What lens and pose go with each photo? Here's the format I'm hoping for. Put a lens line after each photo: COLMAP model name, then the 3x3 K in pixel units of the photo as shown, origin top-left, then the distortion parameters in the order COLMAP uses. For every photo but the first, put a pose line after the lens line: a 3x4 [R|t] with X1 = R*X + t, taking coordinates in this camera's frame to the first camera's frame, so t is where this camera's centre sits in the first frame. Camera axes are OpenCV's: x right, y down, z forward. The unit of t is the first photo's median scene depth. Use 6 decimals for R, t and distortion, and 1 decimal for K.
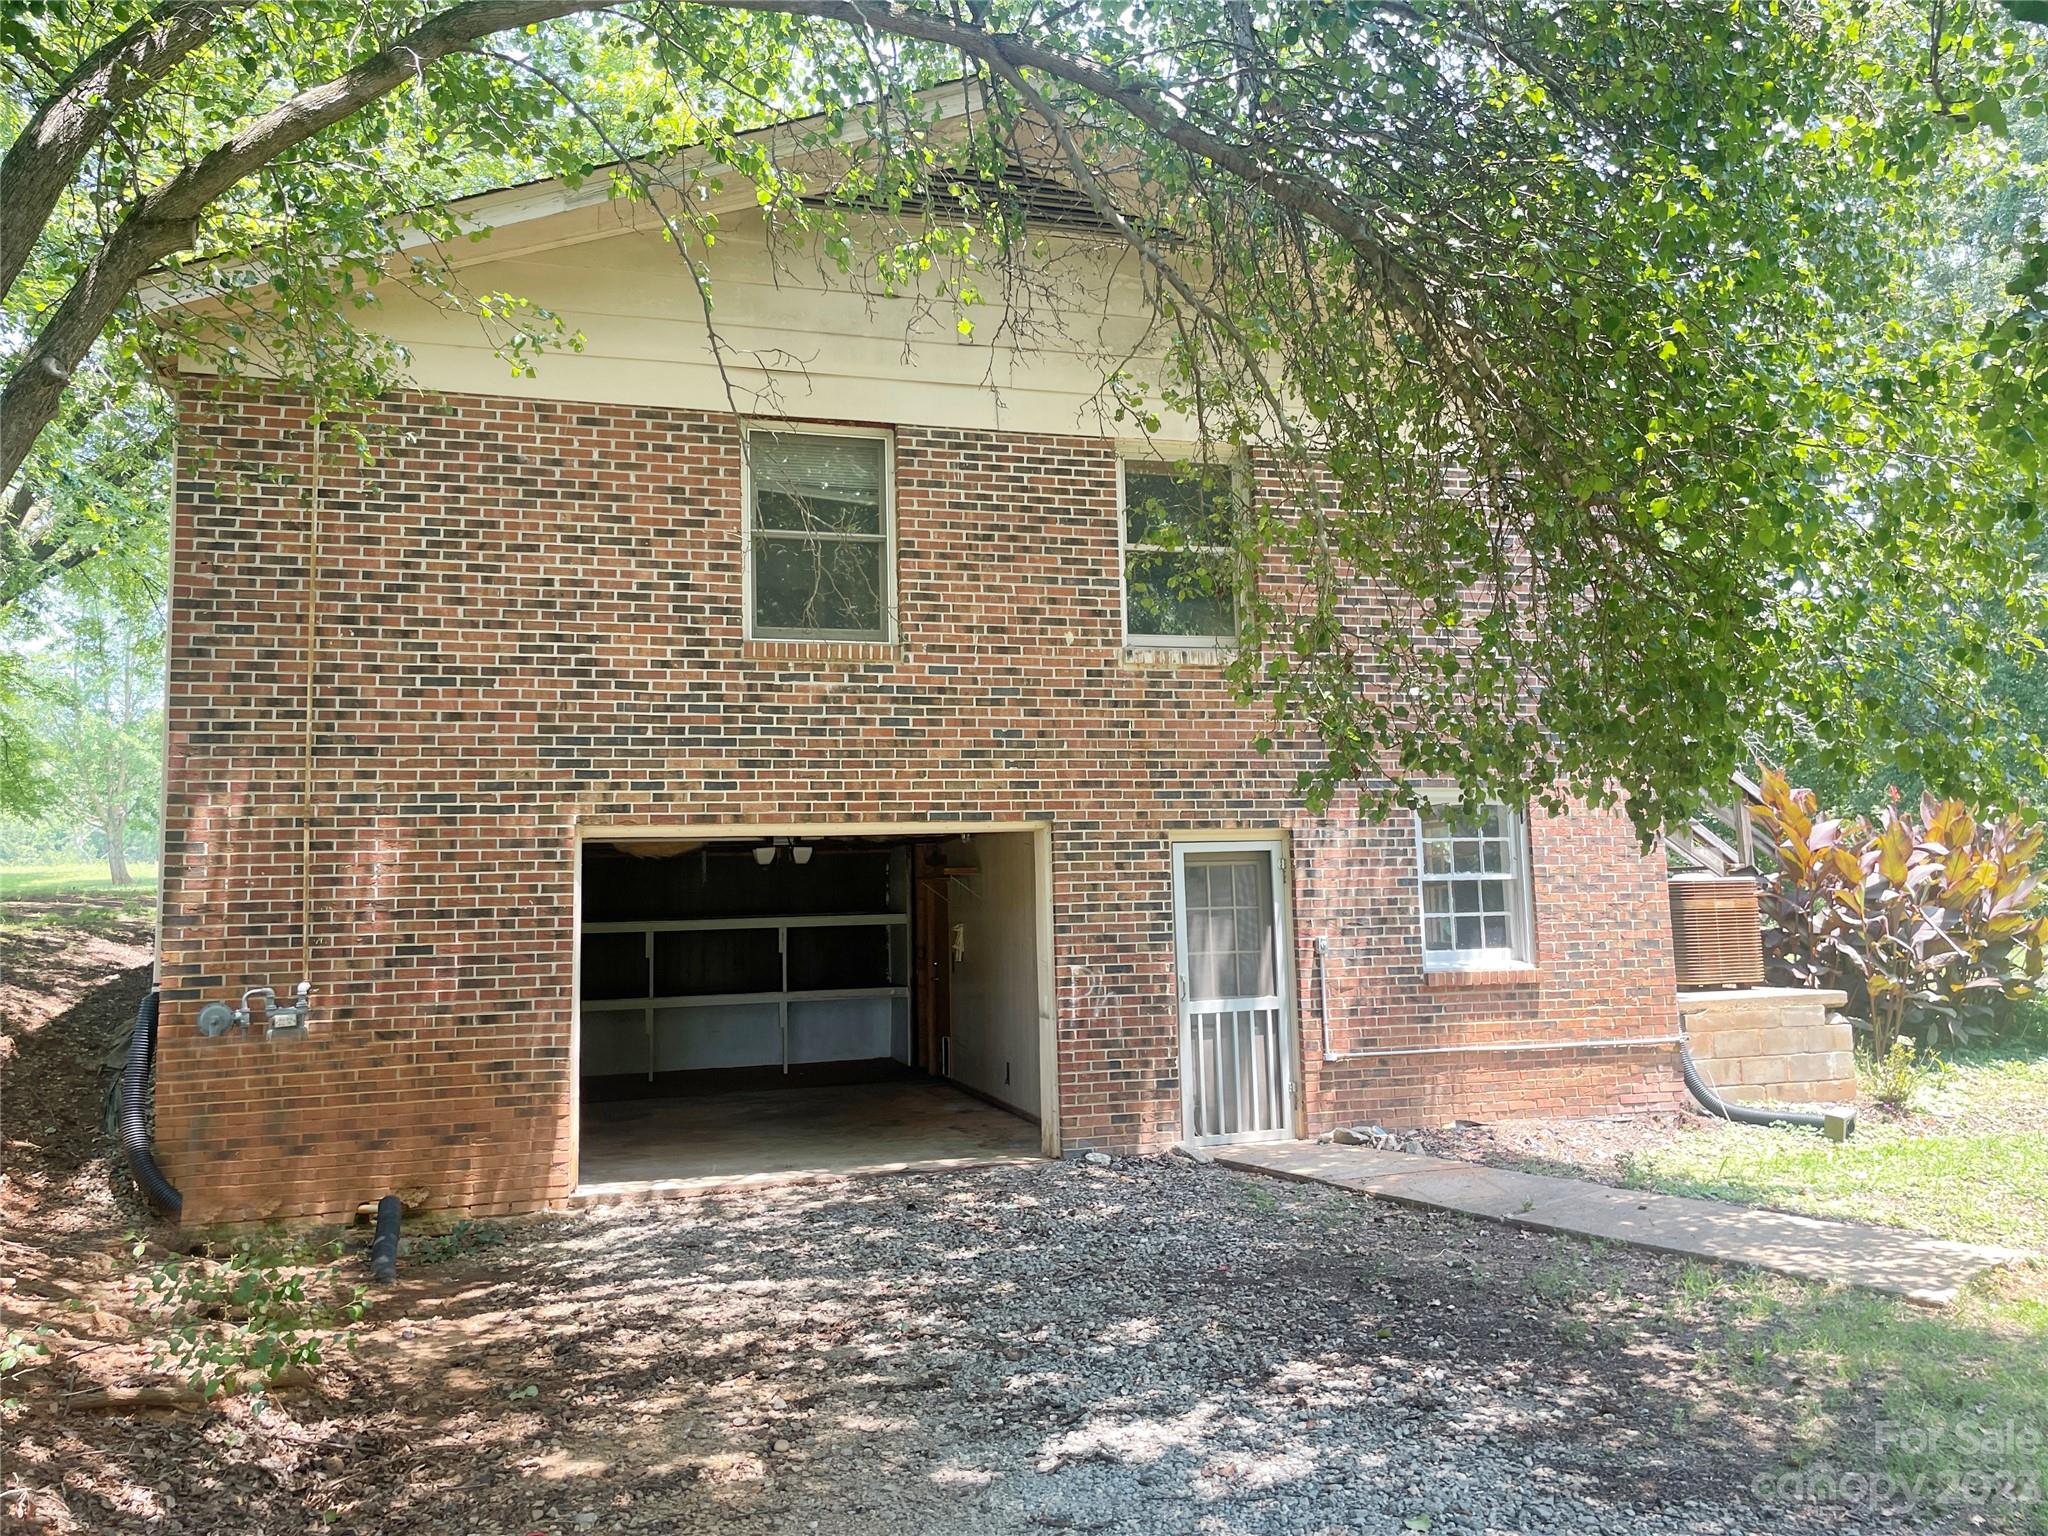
lens RADIAL K [[1561.8, 0, 1030.5], [0, 1561.8, 768.6], [0, 0, 1]] dist [0.123068, -0.201758]
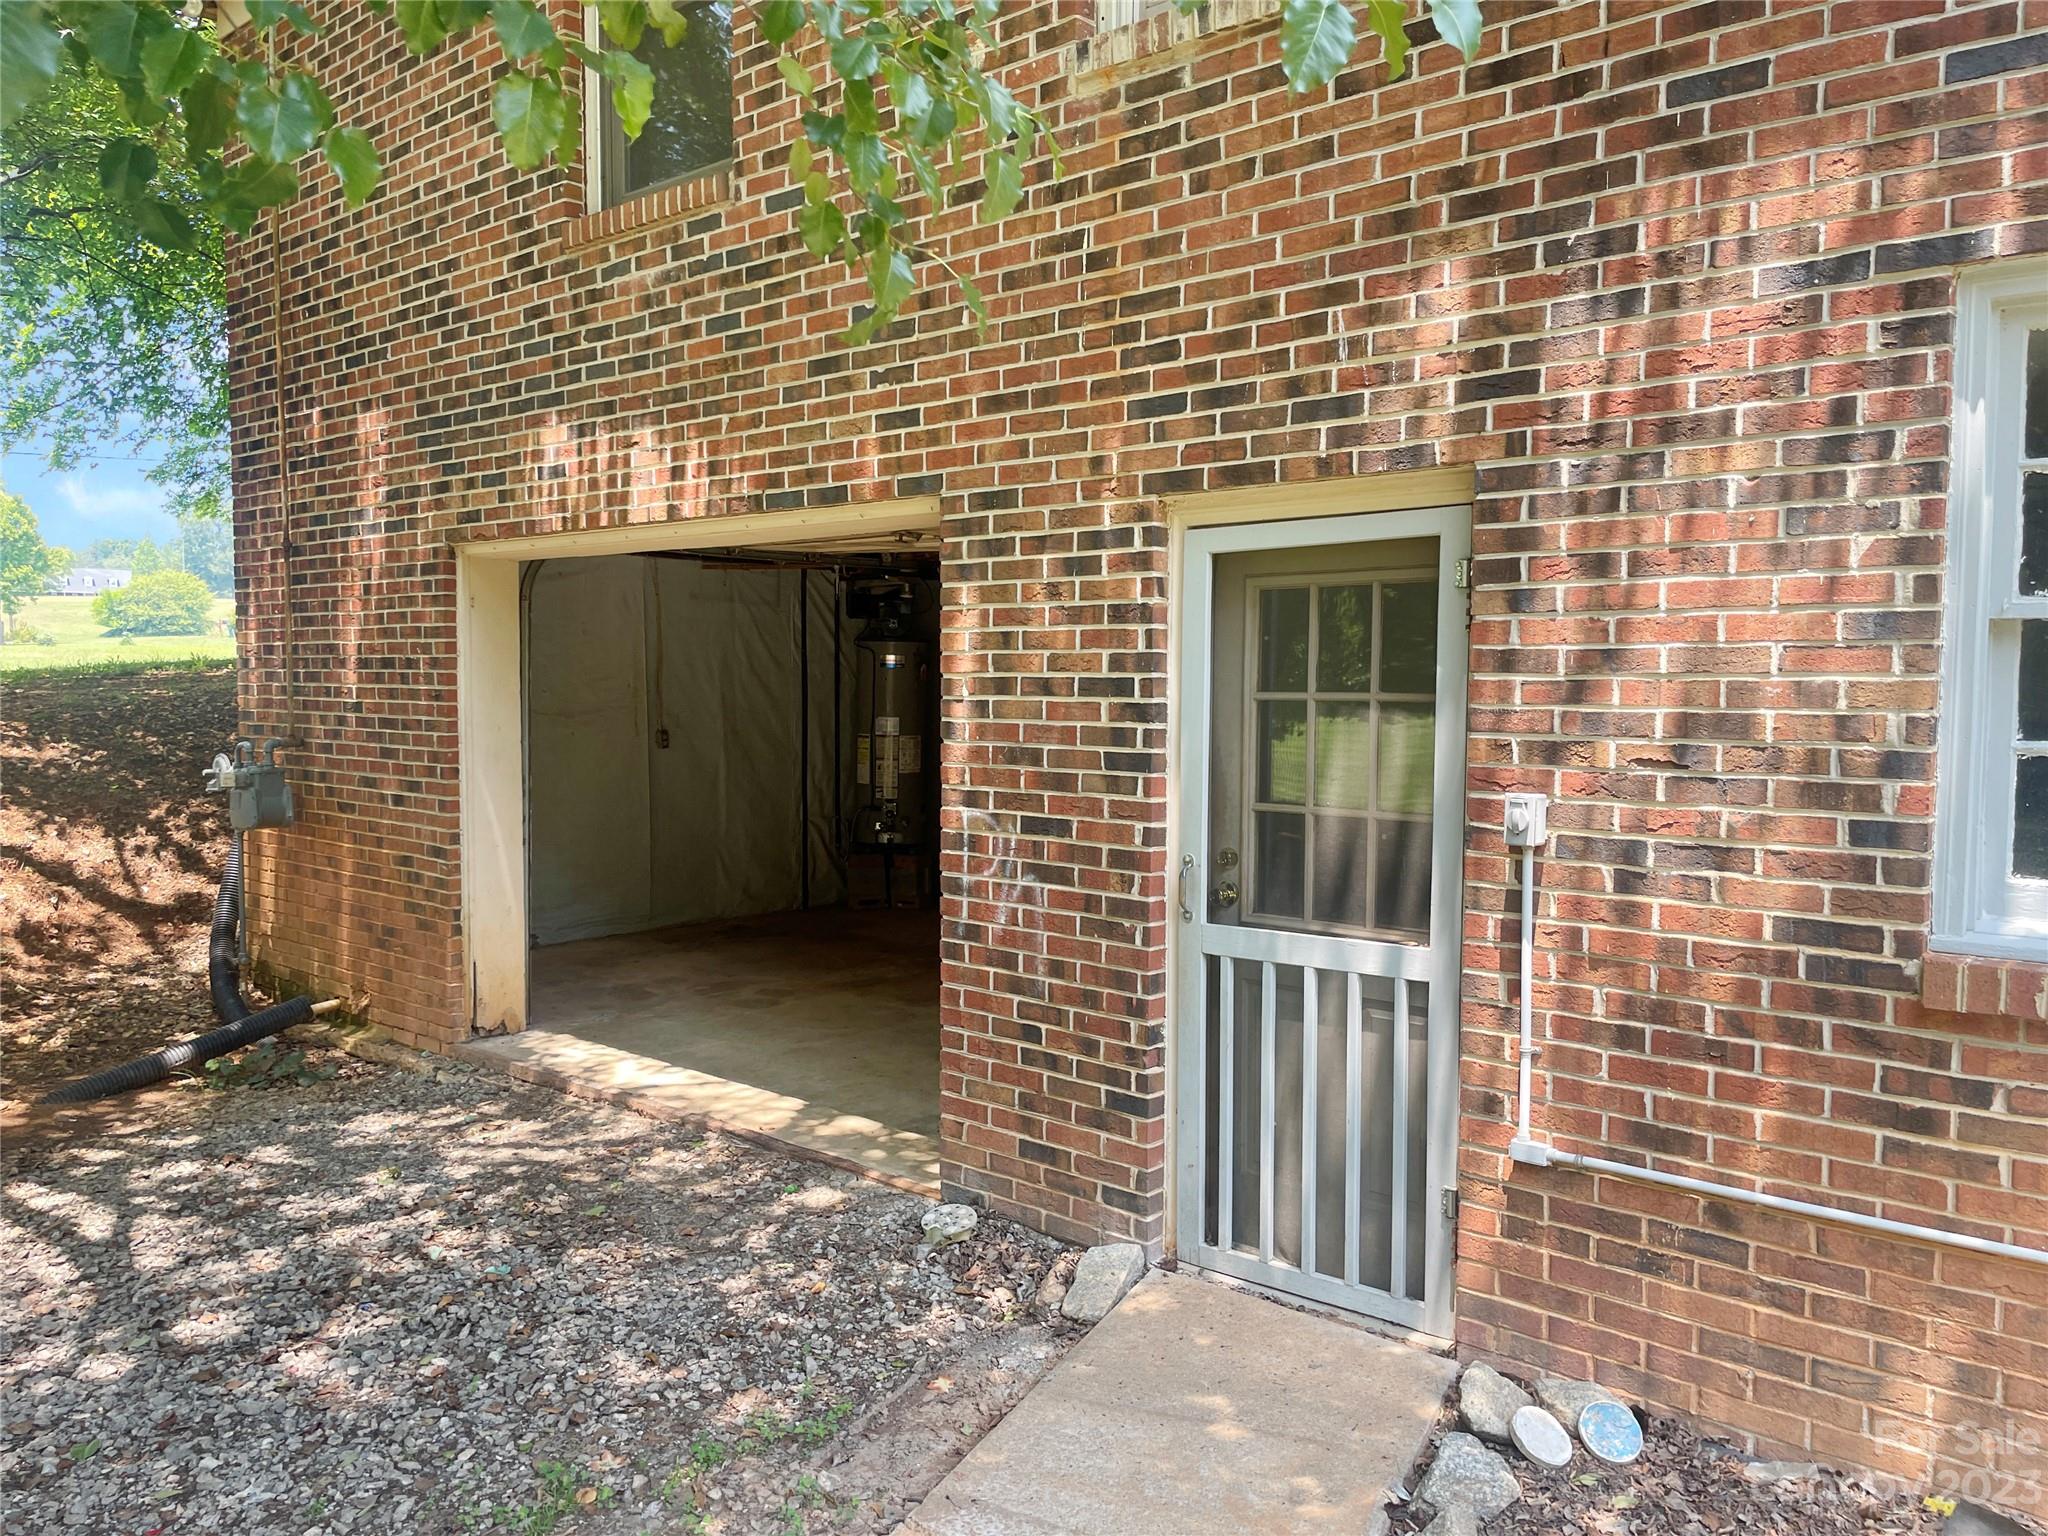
lens RADIAL K [[1561.8, 0, 1030.5], [0, 1561.8, 768.6], [0, 0, 1]] dist [0.123068, -0.201758]
pose [[0.521903, 0.086145, -0.848644, 0.425230], [0.079168, 0.985702, 0.148744, 0.046360], [0.849323, -0.144816, 0.507621, 0.775185]]
